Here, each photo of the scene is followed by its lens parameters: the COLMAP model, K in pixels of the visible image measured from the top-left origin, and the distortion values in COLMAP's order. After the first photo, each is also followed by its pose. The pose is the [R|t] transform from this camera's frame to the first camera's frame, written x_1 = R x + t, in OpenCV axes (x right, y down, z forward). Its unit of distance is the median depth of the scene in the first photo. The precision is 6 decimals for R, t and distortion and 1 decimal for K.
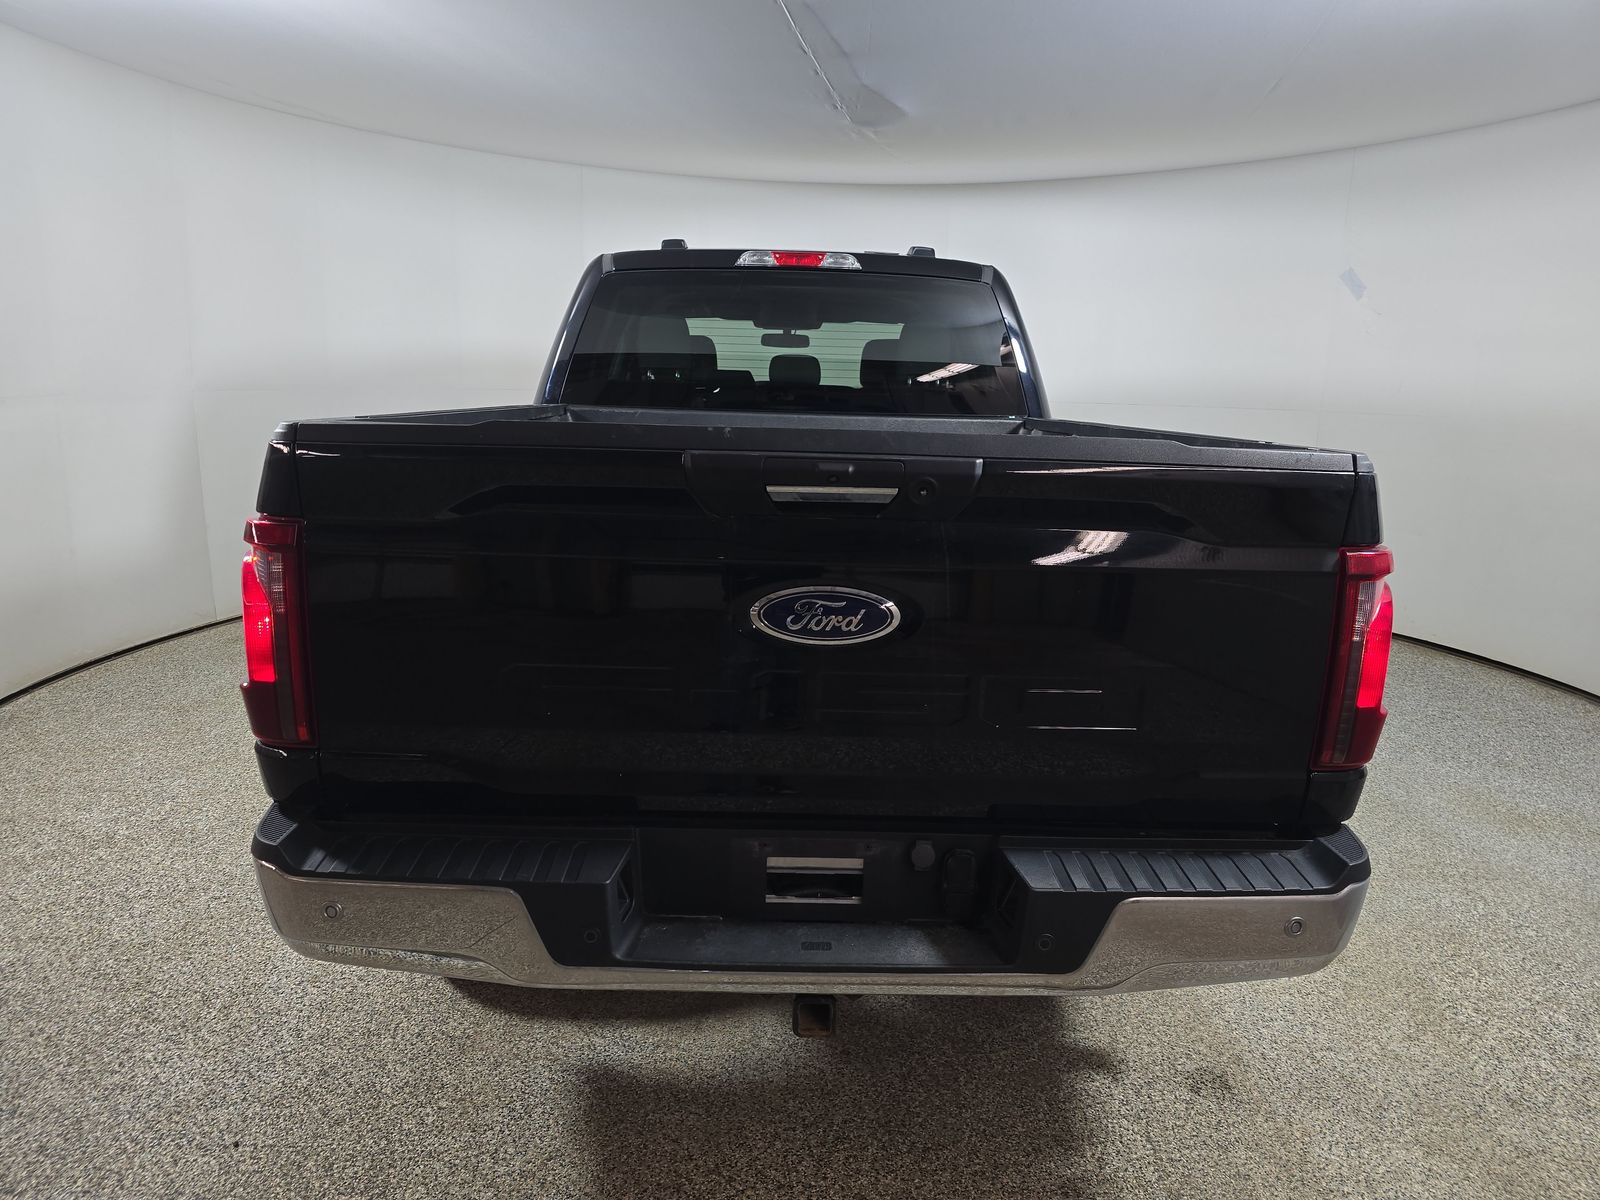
lens RADIAL K [[1077.7, 0, 800.0], [0, 1077.7, 600.0], [0, 0, 1]] dist [0.051636, -0.024229]
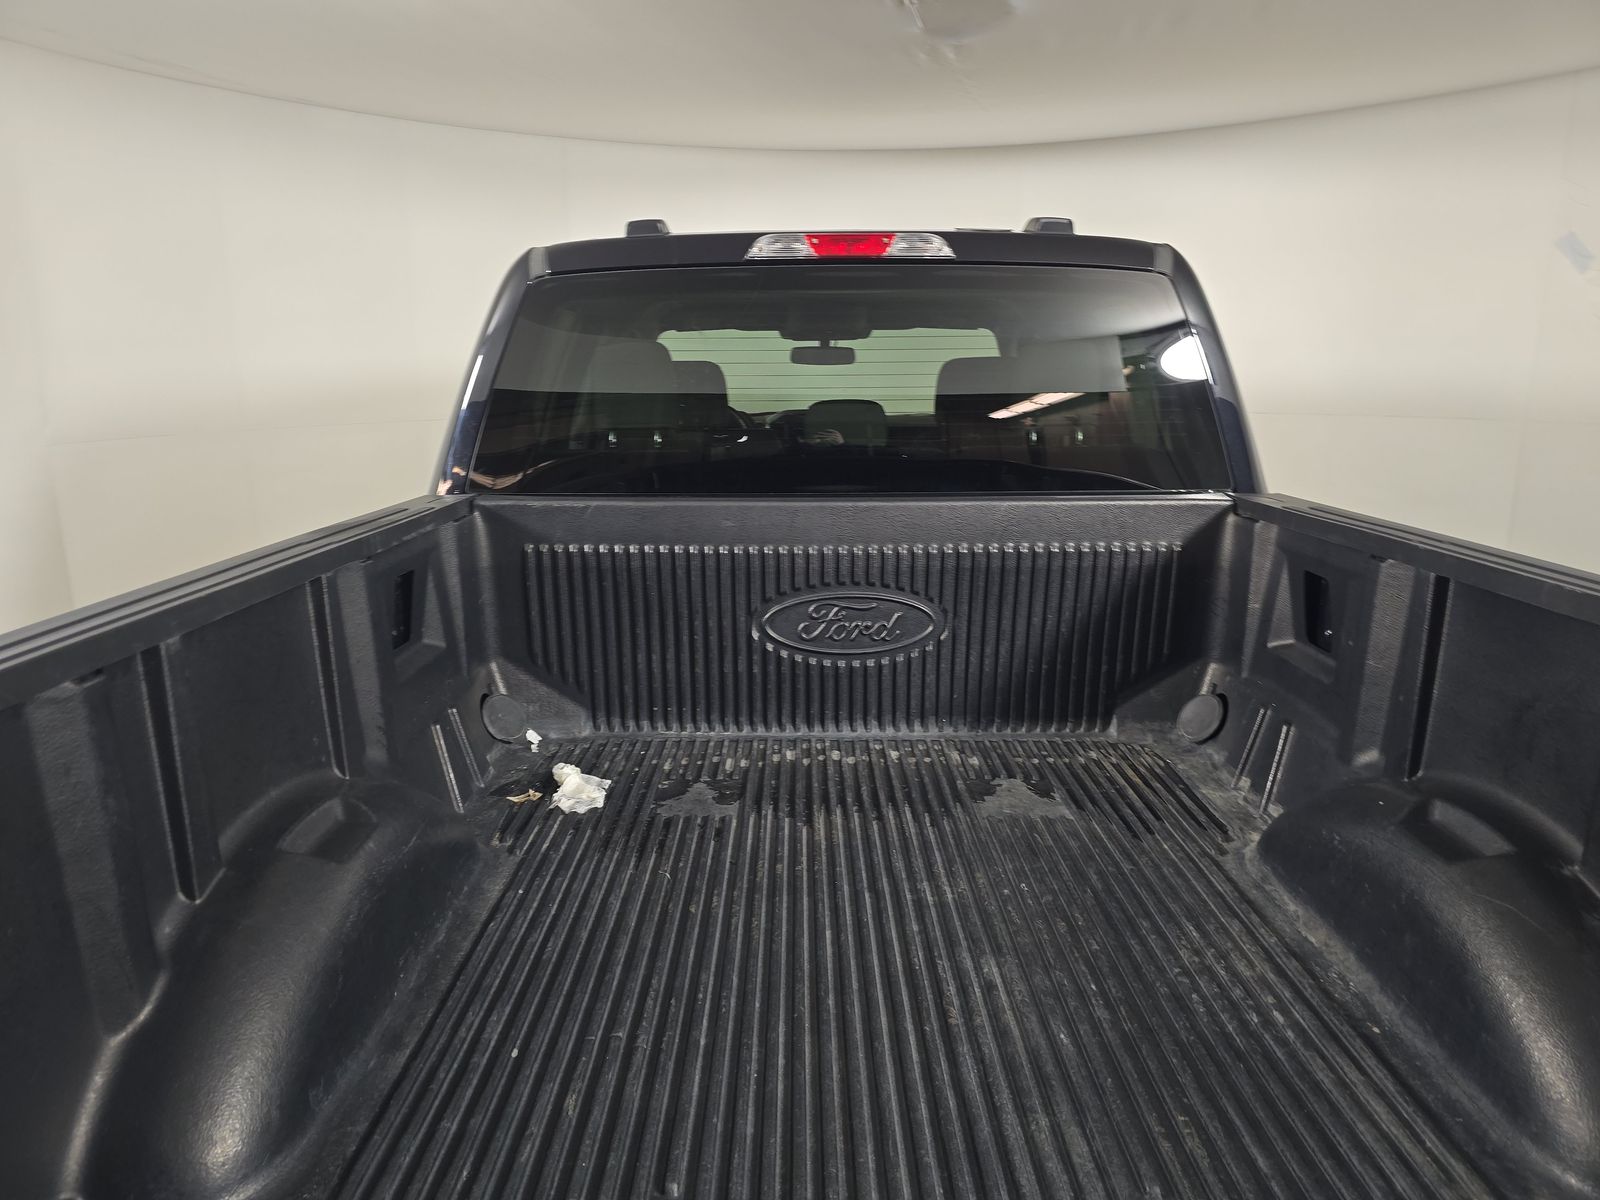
lens RADIAL K [[1077.7, 0, 800.0], [0, 1077.7, 600.0], [0, 0, 1]] dist [0.051636, -0.024229]
pose [[0.999183, -0.023630, -0.032797, -0.013721], [0.023935, 0.999674, 0.008940, -0.119723], [0.032576, -0.009718, 0.999422, 0.382800]]
